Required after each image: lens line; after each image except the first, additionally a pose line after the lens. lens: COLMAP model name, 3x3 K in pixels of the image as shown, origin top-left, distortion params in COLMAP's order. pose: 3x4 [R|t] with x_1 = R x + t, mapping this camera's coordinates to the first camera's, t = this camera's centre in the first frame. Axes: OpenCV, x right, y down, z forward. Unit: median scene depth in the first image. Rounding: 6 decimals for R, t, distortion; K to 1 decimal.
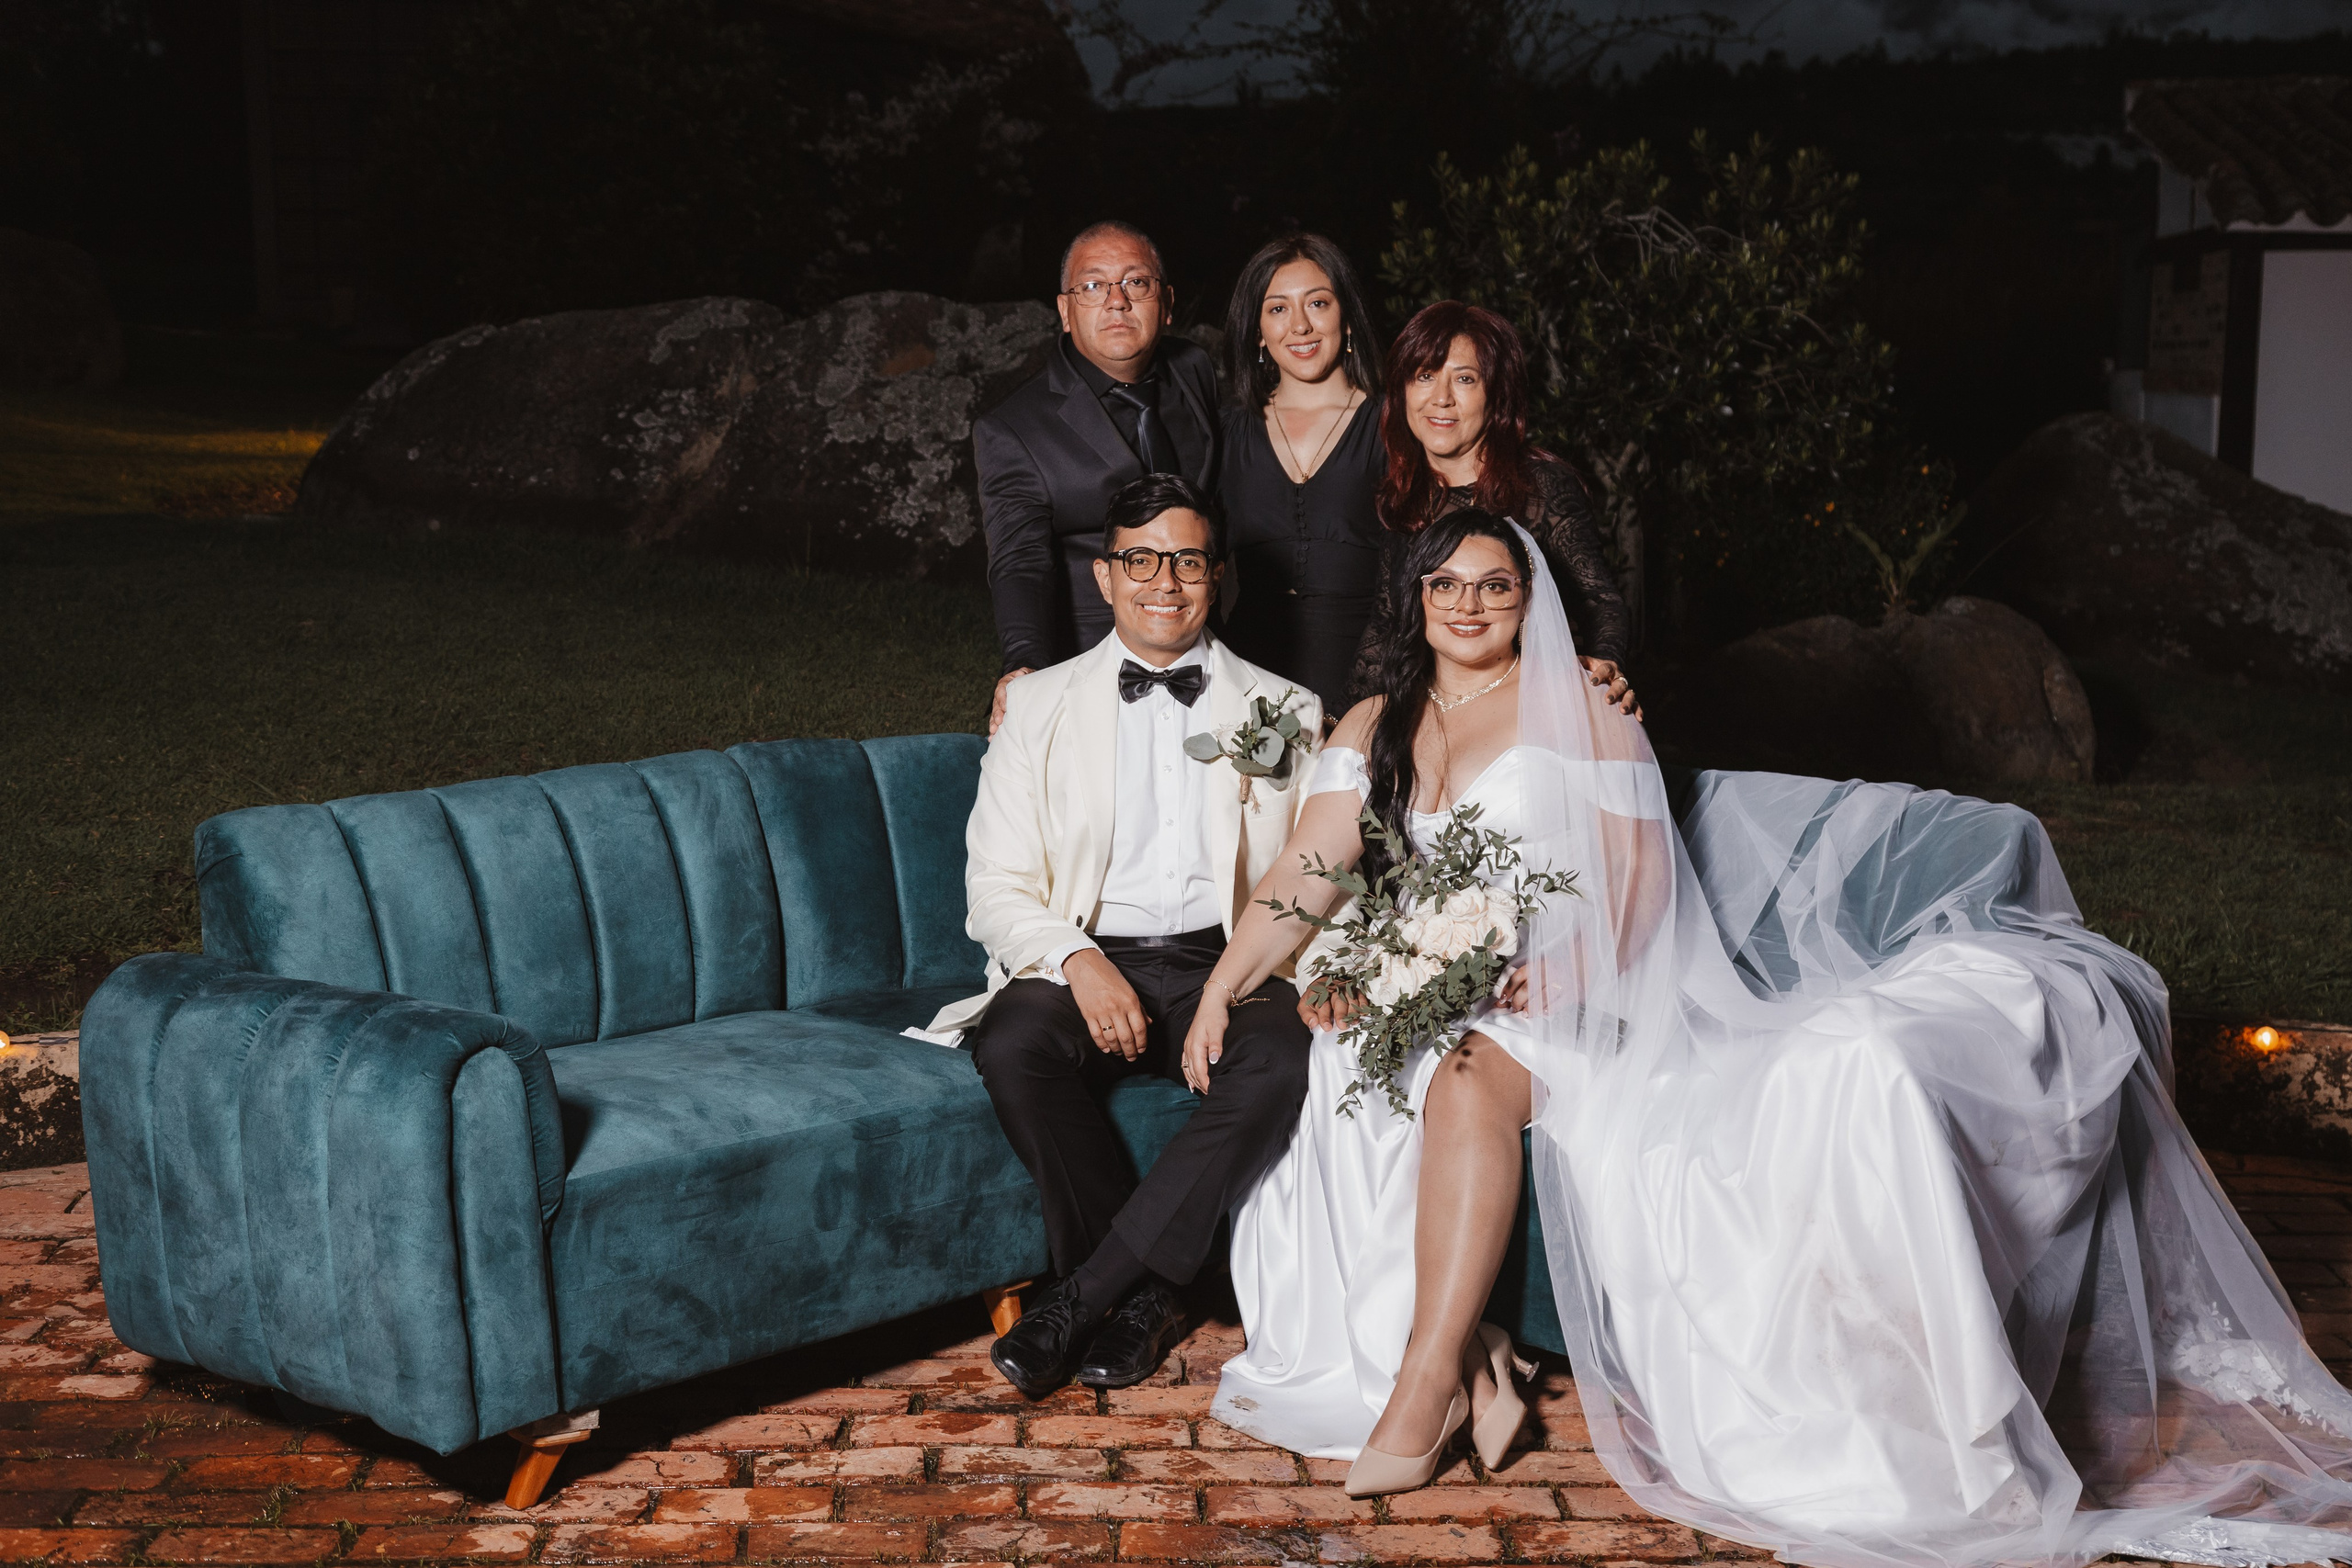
lens RADIAL K [[3185.1, 0, 1162.2], [0, 3185.1, 804.8], [0, 0, 1]] dist [0.045603, -0.075617]
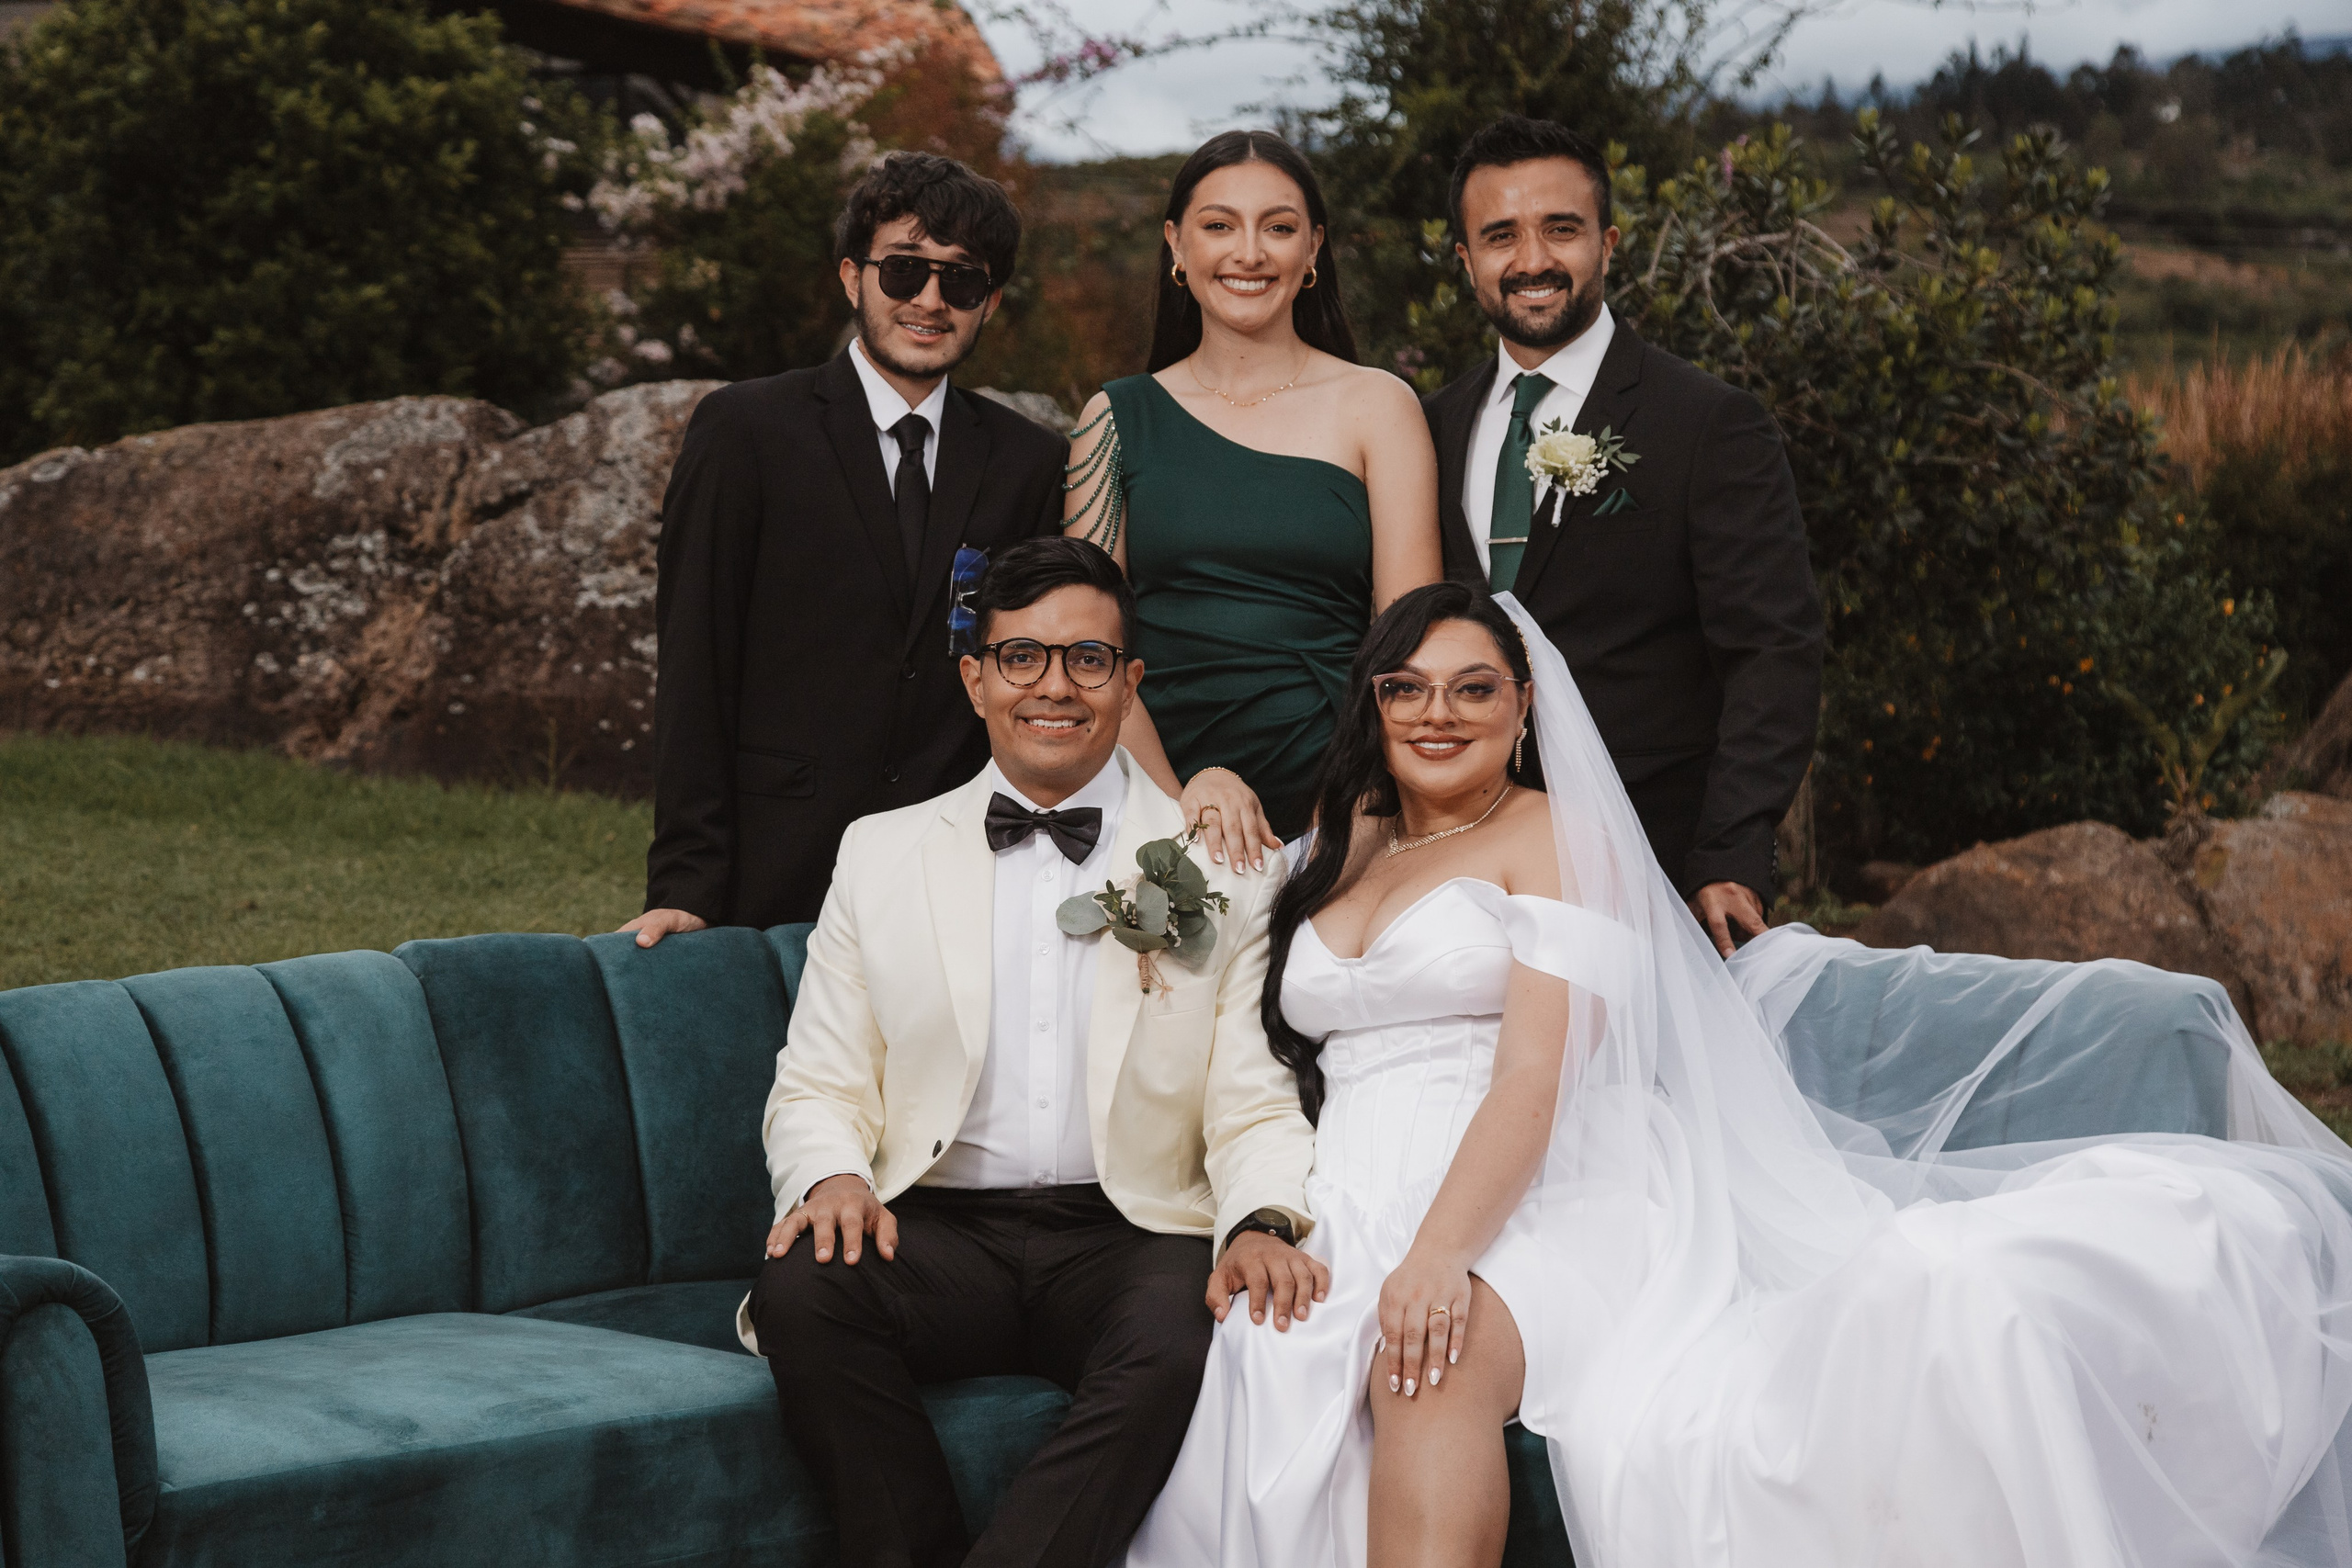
lens RADIAL K [[5120.1, 0, 1131.4], [0, 5120.1, 790.8], [0, 0, 1]] dist [0.047868, -0.480294]
pose [[0.999742, -0.021858, -0.006147, 0.040499], [0.021214, 0.995689, -0.090295, 0.062709], [0.008094, 0.090141, 0.995896, -0.156448]]
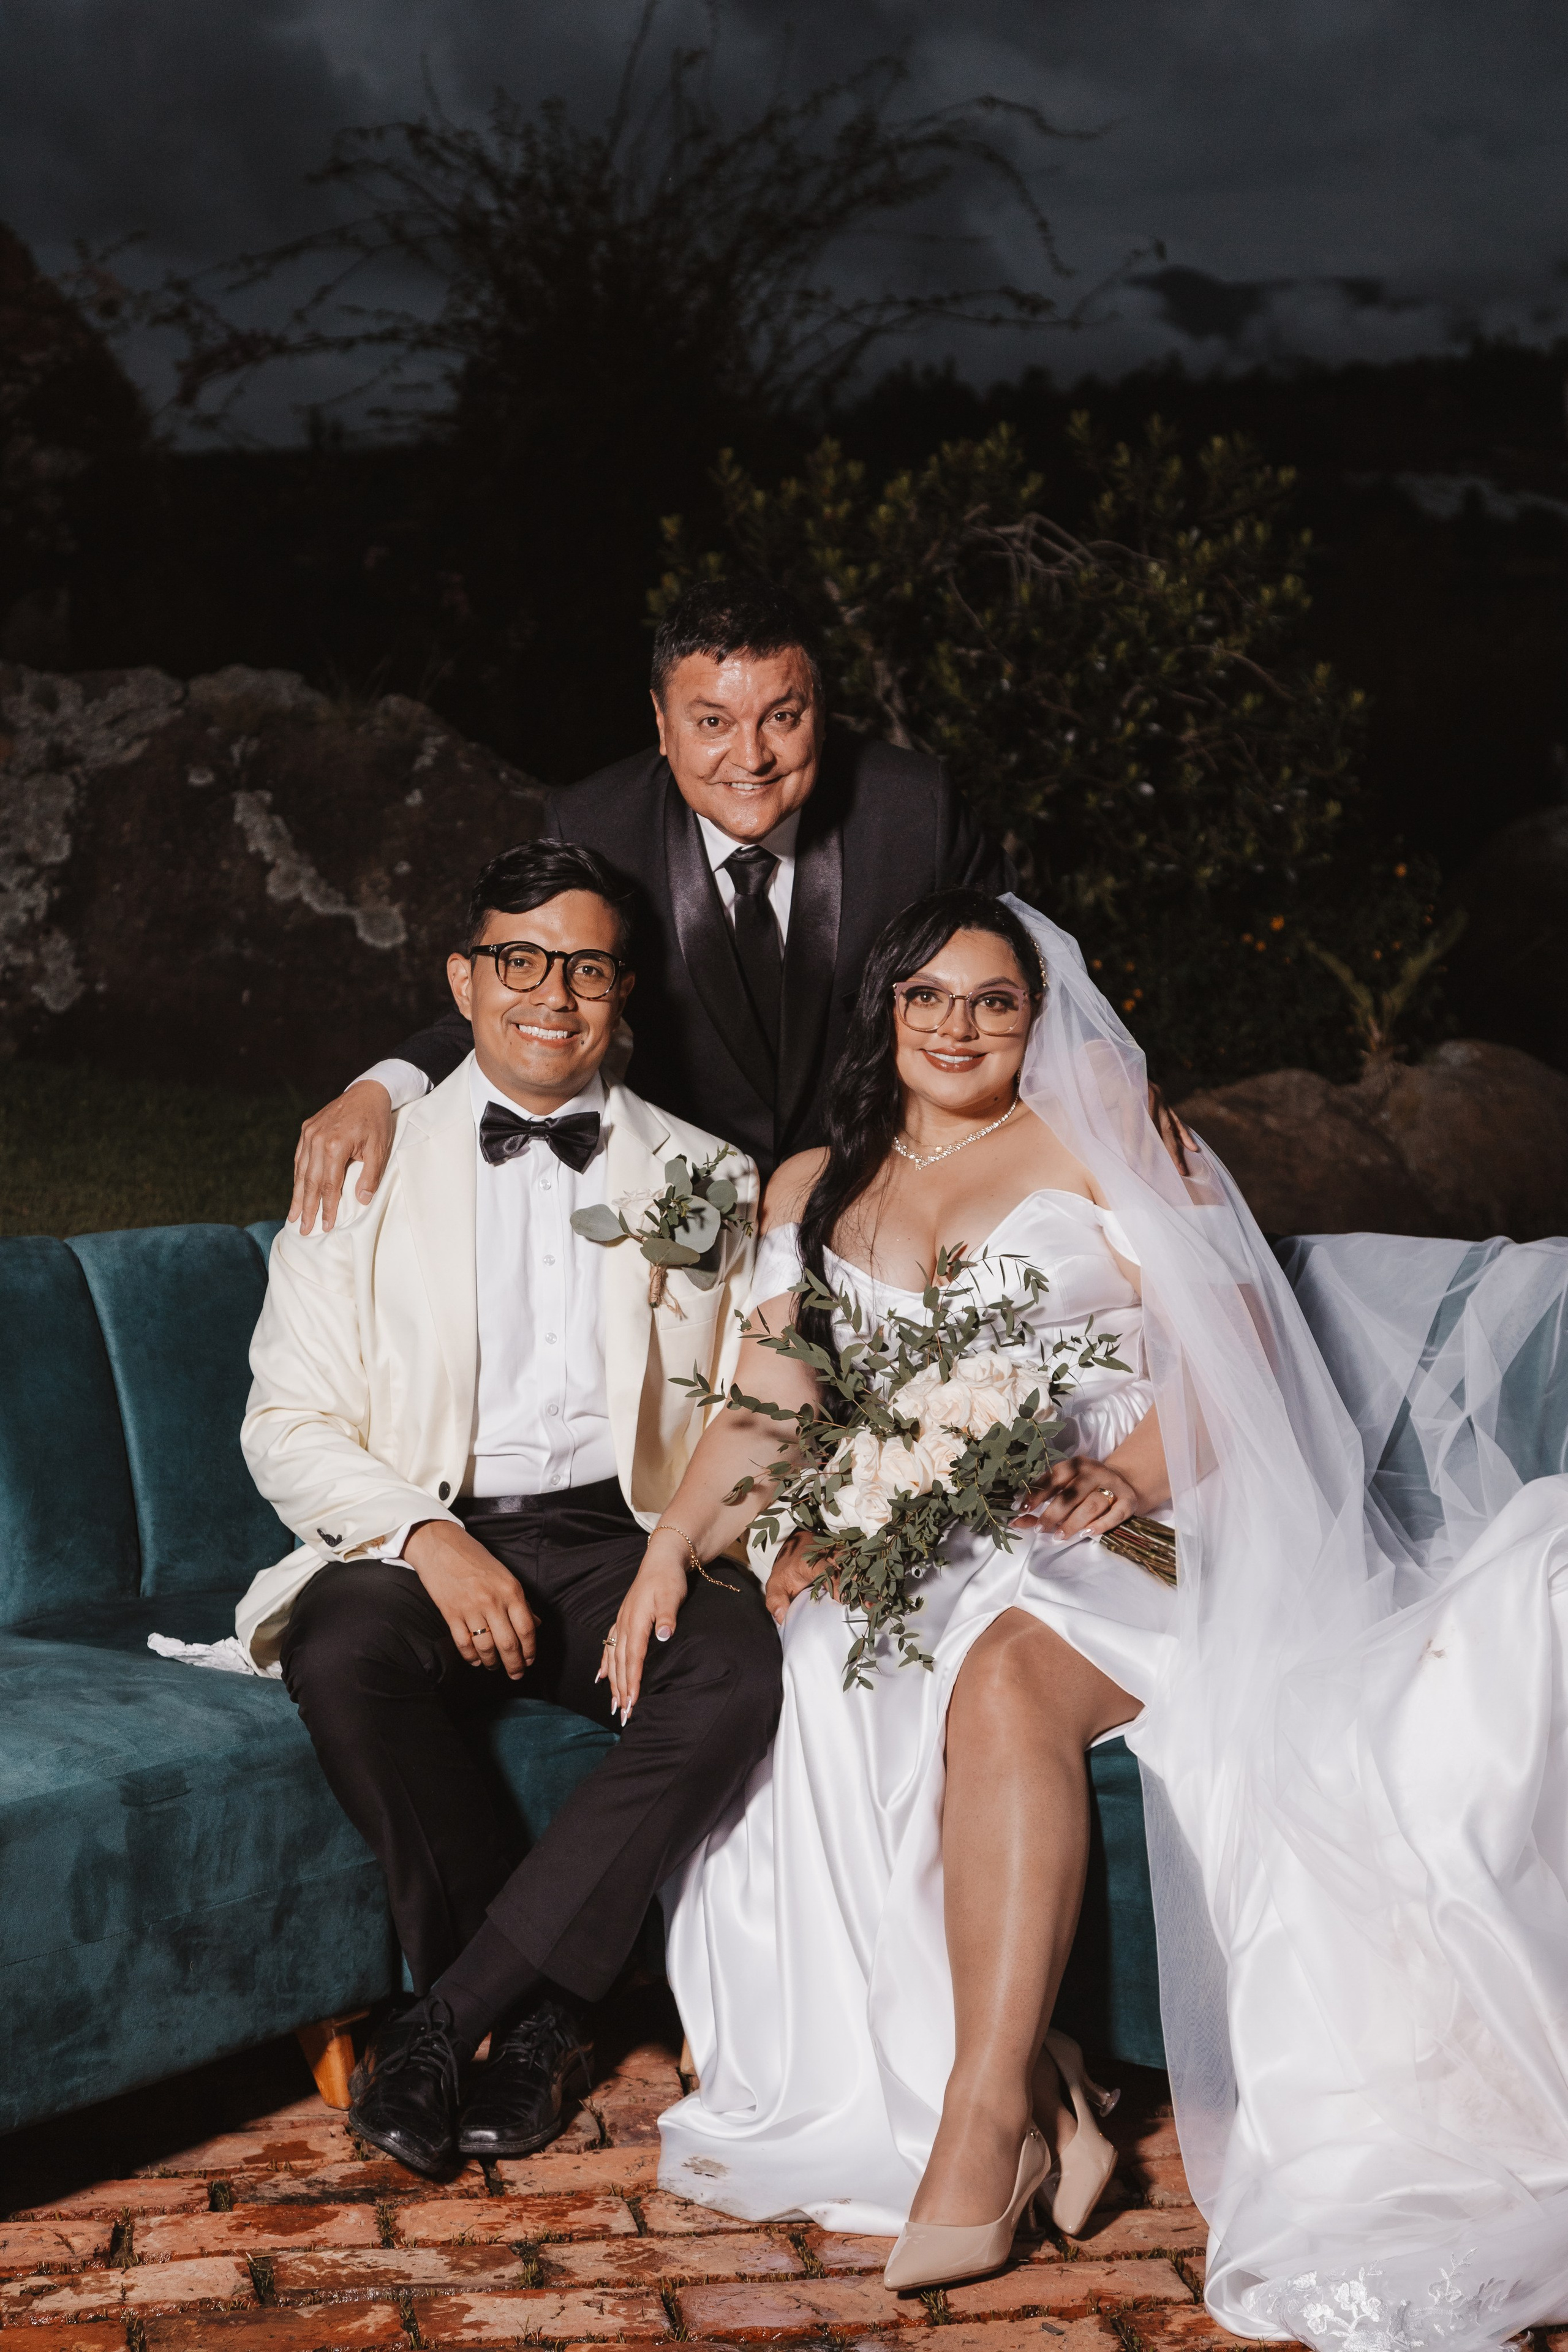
lens RADIAL K [[4441.1, 0, 747.3], [0, 4441.1, 1101.0], [0, 0, 1]] dist [0.013047, -0.138936]
pose [[0.992946, -0.030142, 0.114668, -0.068475], [0.037910, 0.997087, -0.066181, 0.023248], [-0.112339, 0.070061, 0.991197, 0.038191]]
